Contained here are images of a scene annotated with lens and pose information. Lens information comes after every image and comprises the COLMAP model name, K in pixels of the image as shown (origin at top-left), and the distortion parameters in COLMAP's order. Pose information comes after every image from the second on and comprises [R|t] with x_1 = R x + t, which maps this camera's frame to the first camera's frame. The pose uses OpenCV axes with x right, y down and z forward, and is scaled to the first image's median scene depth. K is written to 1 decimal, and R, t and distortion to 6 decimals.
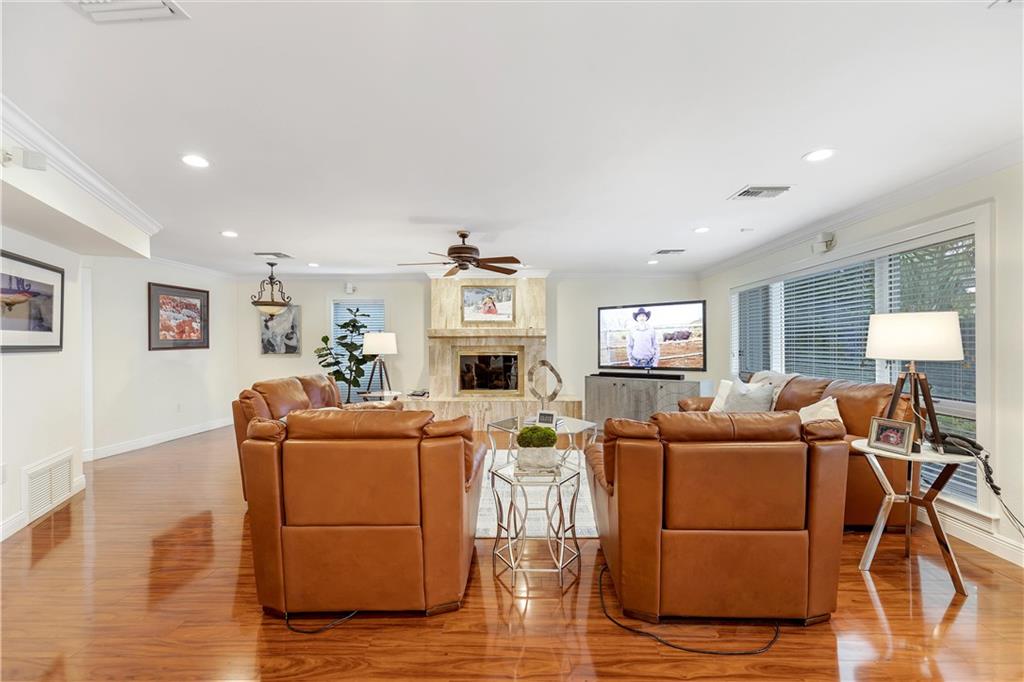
lens RADIAL K [[471.0, 0, 512.0], [0, 471.0, 341.0], [0, 0, 1]] dist [-0.001685, -0.000245]
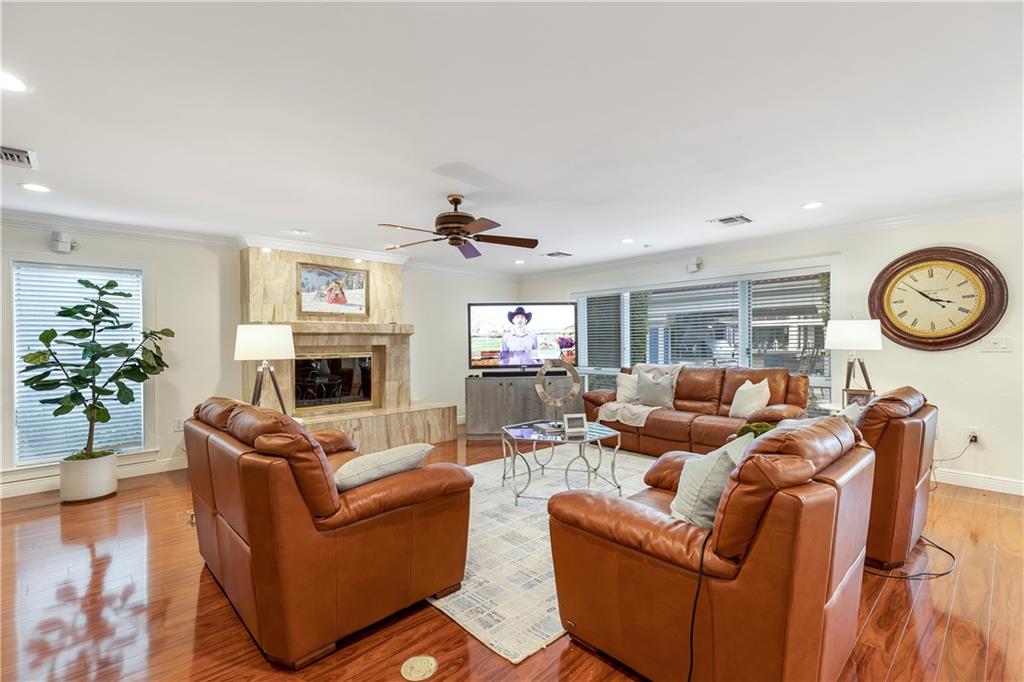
lens RADIAL K [[471.0, 0, 512.0], [0, 471.0, 341.0], [0, 0, 1]] dist [-0.001685, -0.000245]
pose [[0.697607, -0.001462, 0.716479, -0.417353], [0.002825, 0.999996, -0.000710, 0.003947], [-0.716475, 0.002519, 0.697608, 0.283719]]
